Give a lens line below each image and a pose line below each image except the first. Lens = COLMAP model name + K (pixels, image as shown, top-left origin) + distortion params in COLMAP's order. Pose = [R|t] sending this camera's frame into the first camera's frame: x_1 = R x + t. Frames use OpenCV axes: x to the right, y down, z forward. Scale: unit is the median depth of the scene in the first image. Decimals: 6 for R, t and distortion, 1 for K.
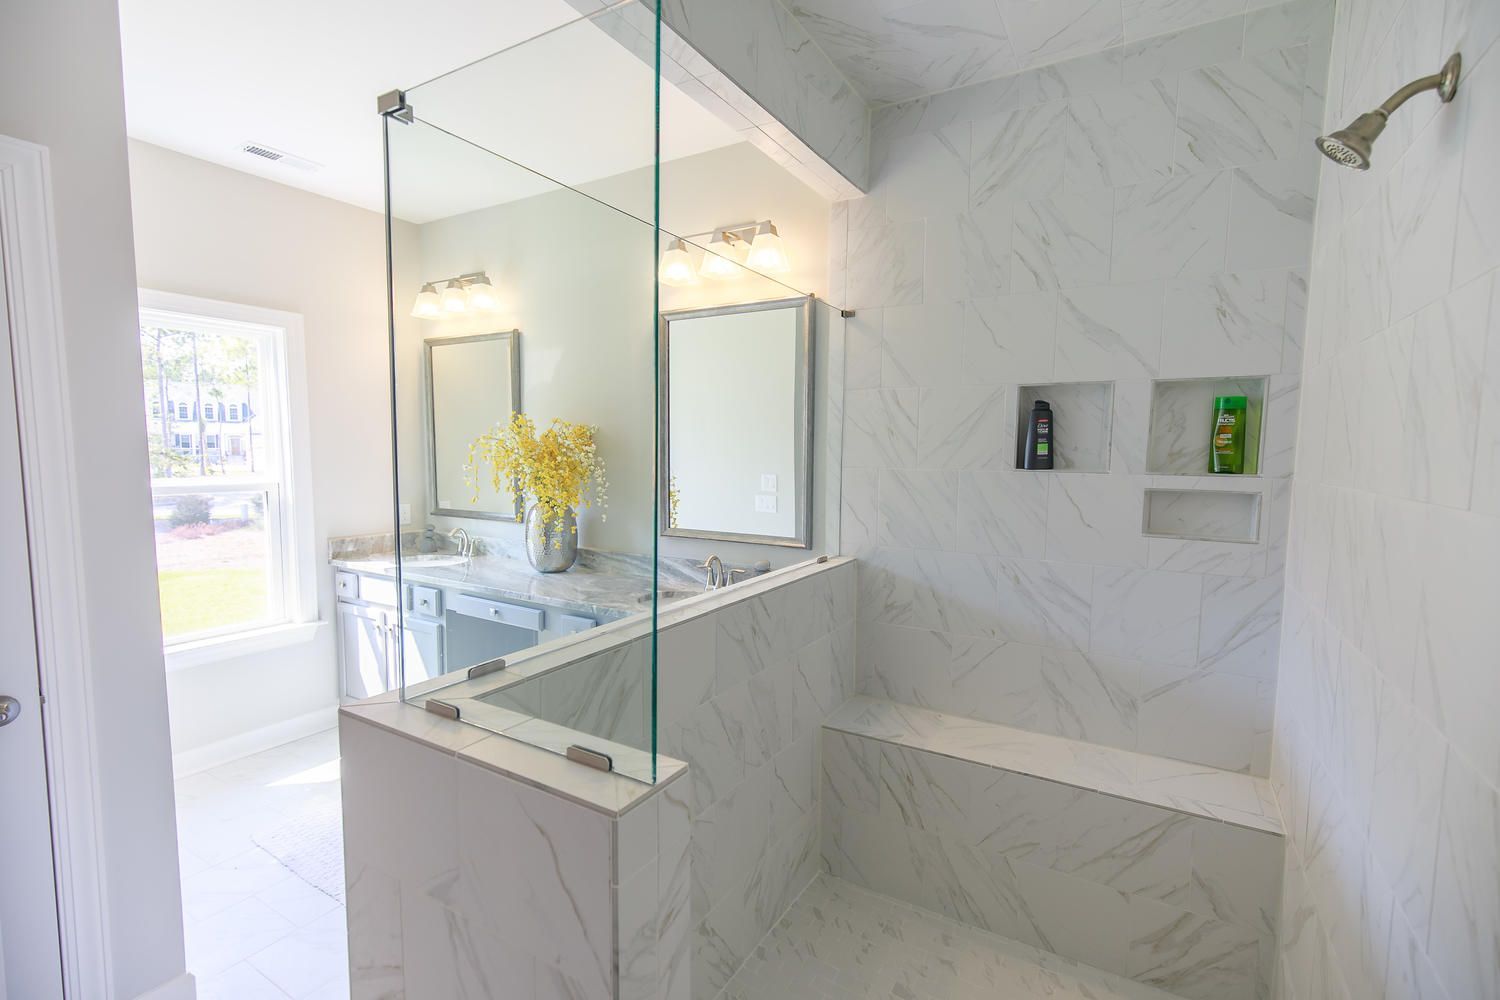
lens RADIAL K [[674.5, 0, 754.9], [0, 674.5, 500.7], [0, 0, 1]] dist [0.002365, 0.000002]
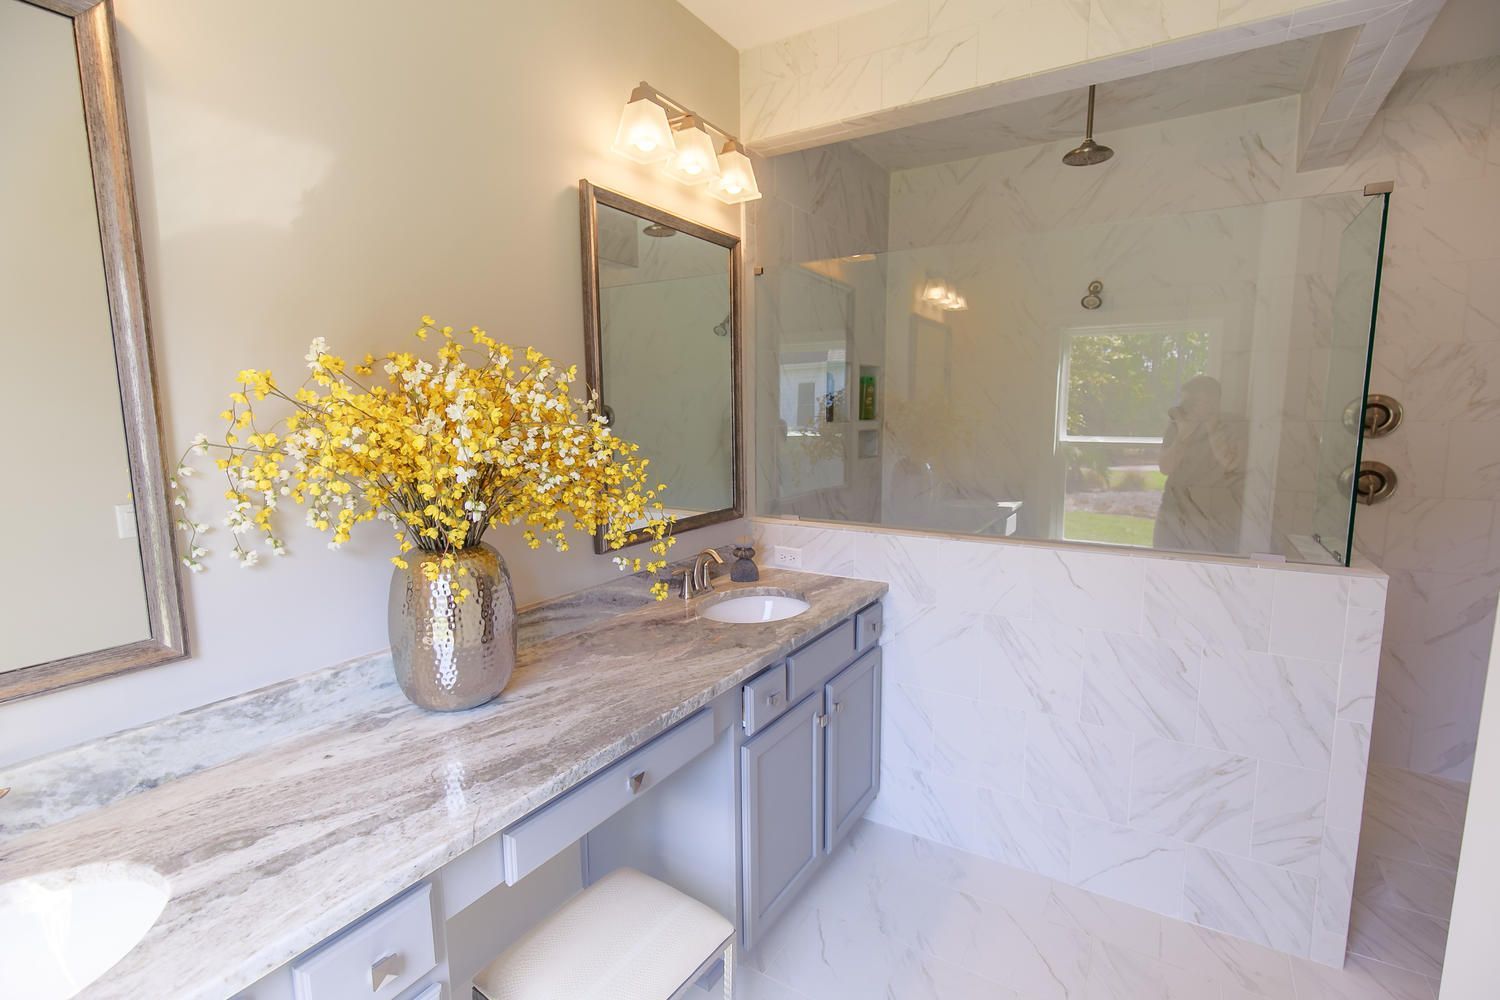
lens RADIAL K [[674.5, 0, 754.9], [0, 674.5, 500.7], [0, 0, 1]] dist [0.002365, 0.000002]
pose [[0.026465, -0.148766, 0.988518, -1.110476], [0.090017, 0.985202, 0.145857, -0.114038], [-0.995589, 0.085123, 0.039464, 1.198840]]
